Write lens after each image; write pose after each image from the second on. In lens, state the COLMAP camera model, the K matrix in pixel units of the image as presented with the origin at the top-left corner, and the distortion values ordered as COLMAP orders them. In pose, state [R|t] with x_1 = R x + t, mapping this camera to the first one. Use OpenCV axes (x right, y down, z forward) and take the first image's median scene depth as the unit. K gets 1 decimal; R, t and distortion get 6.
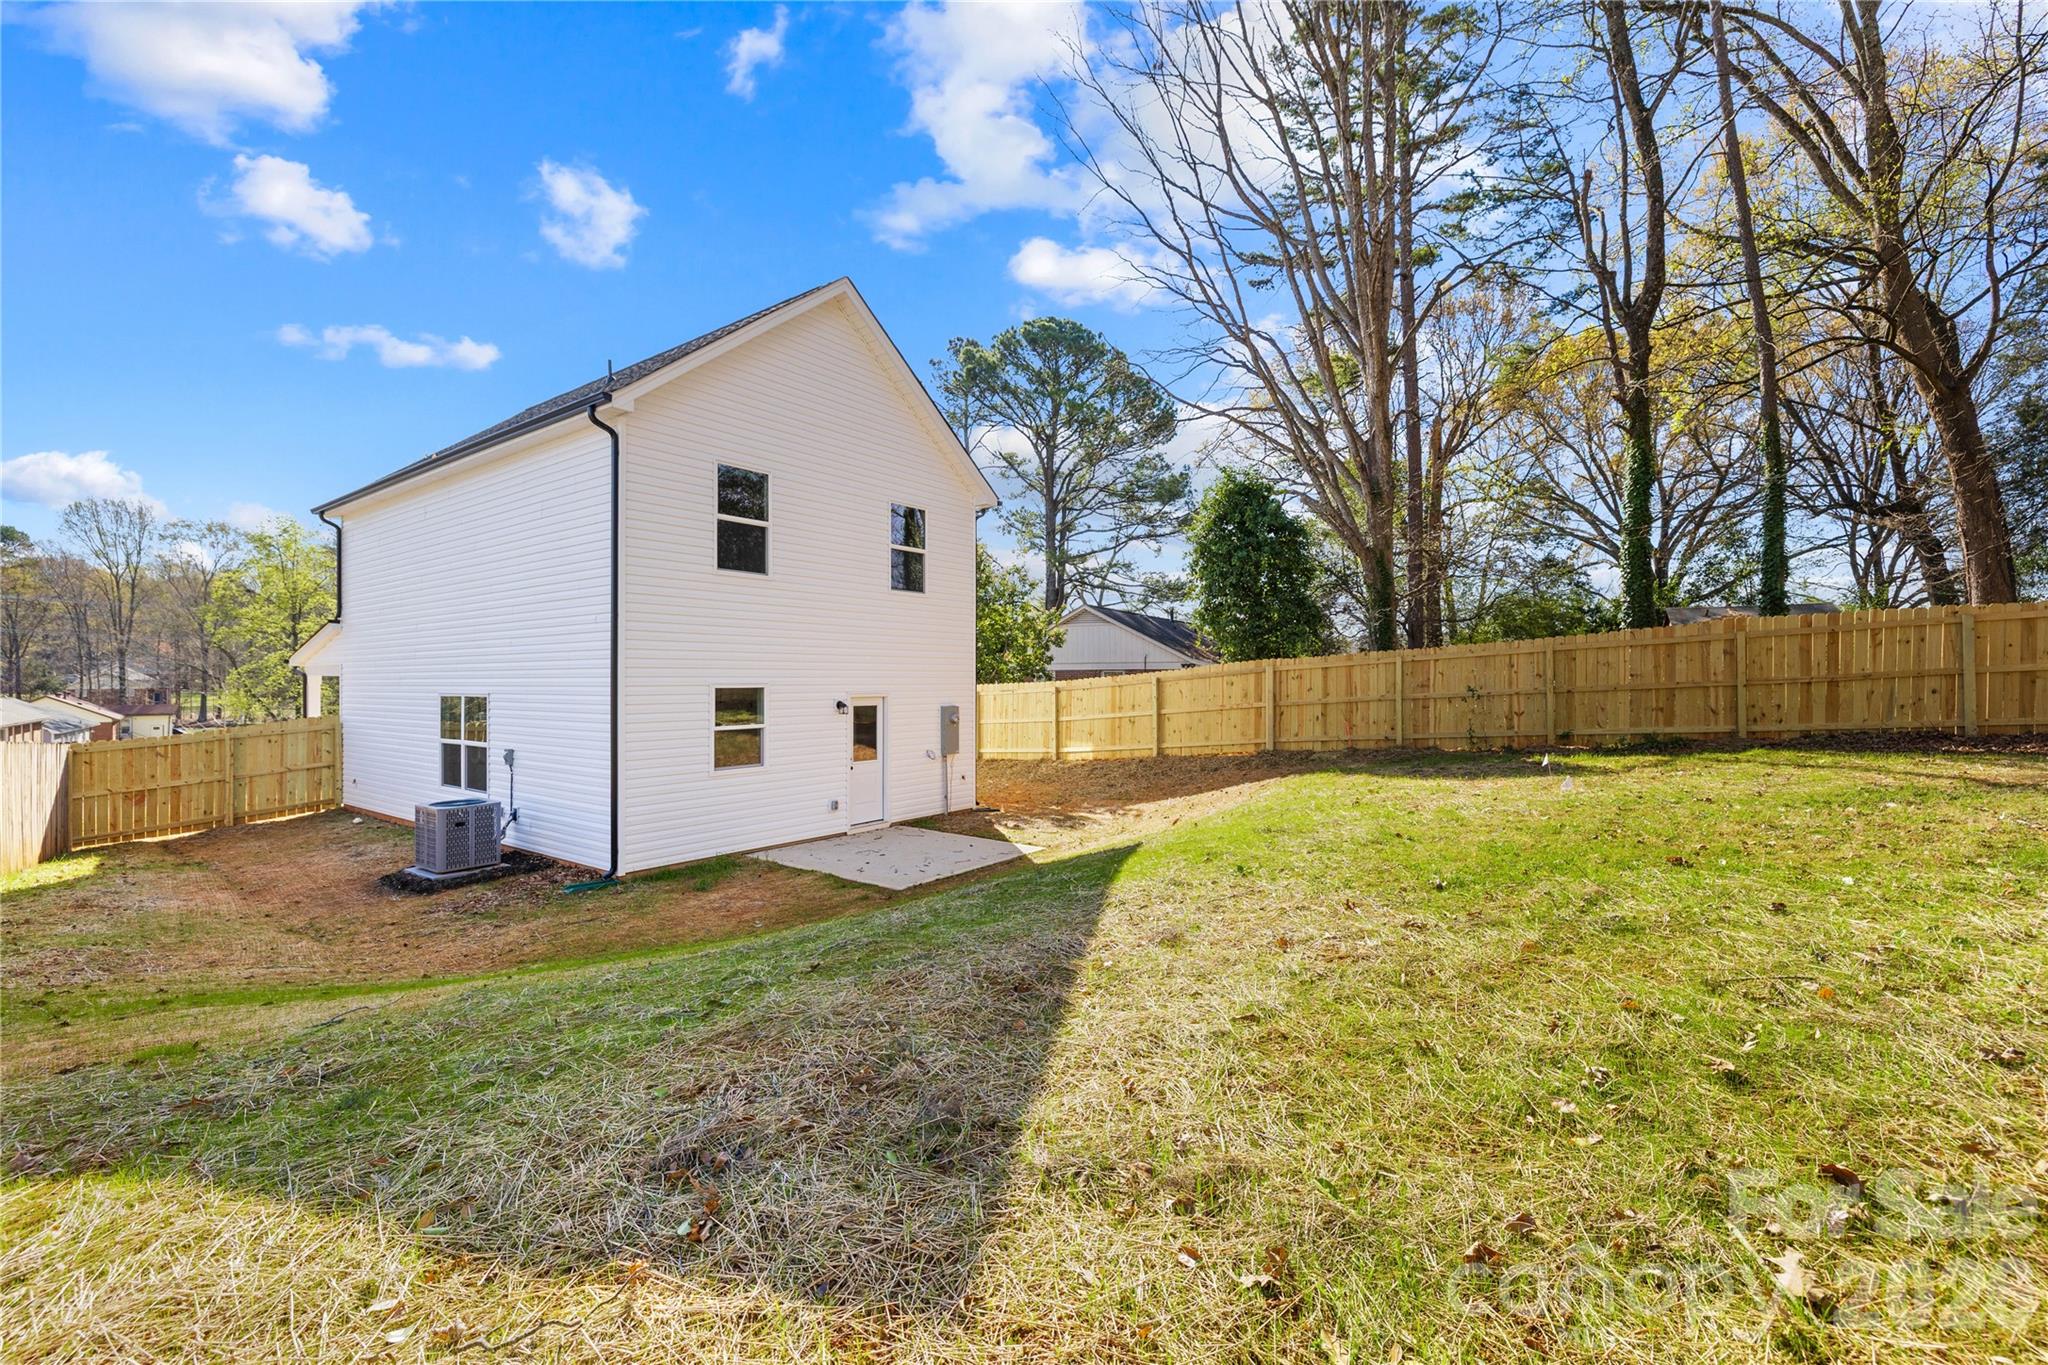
lens RADIAL K [[877.8, 0, 990.6], [0, 877.8, 669.3], [0, 0, 1]] dist [0.000242, 0.000026]
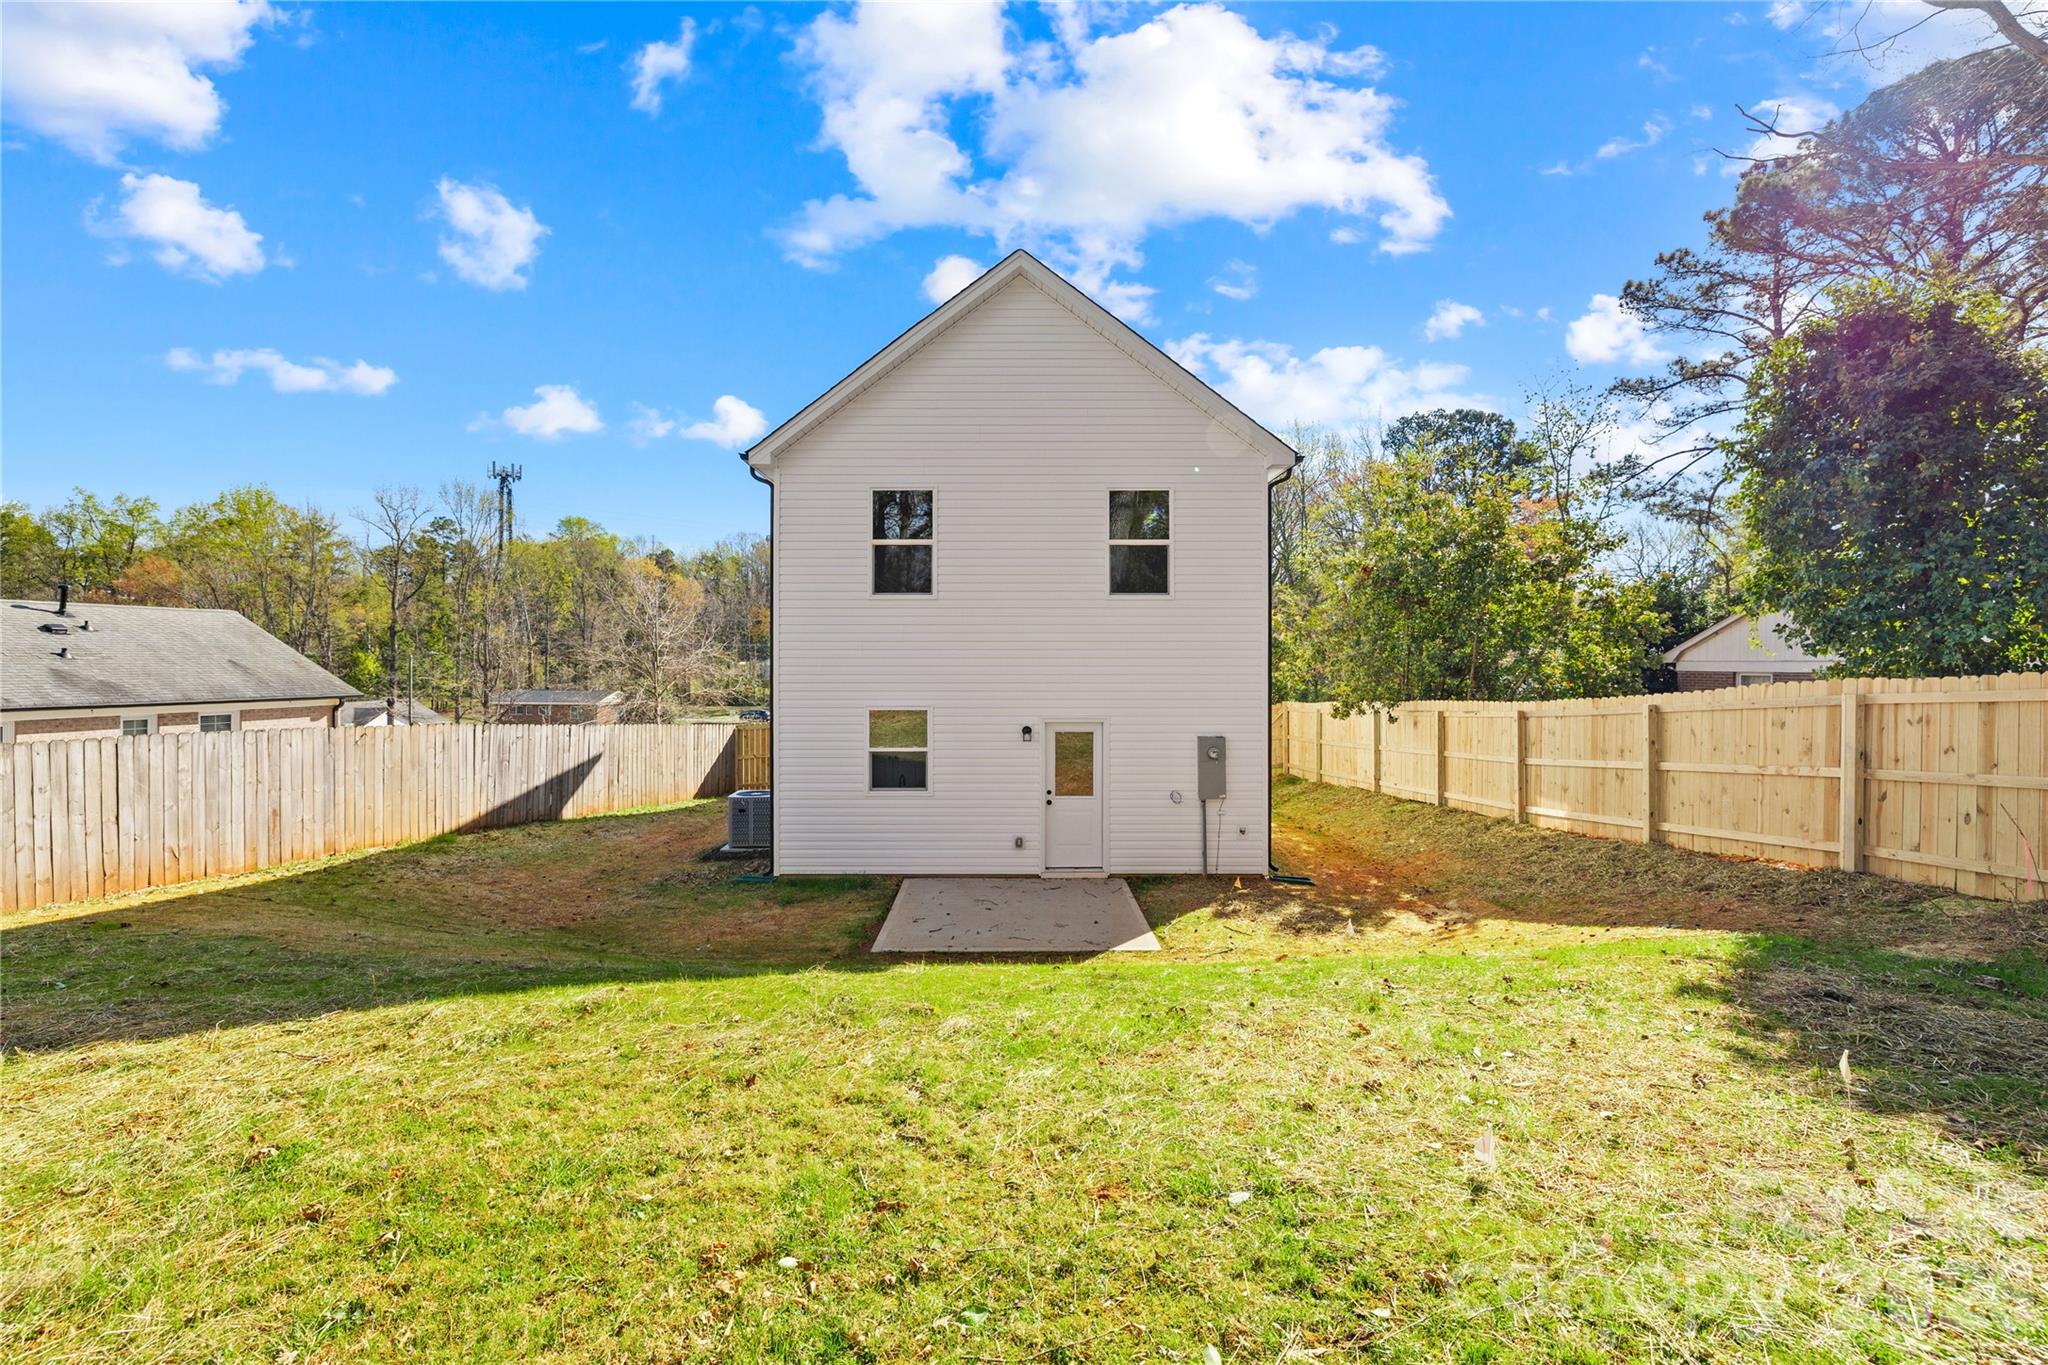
lens RADIAL K [[877.8, 0, 990.6], [0, 877.8, 669.3], [0, 0, 1]] dist [0.000242, 0.000026]
pose [[0.607109, 0.005046, -0.794602, 0.454862], [0.010378, 0.999844, 0.014279, -0.030626], [0.794551, -0.016915, 0.606962, 0.382225]]
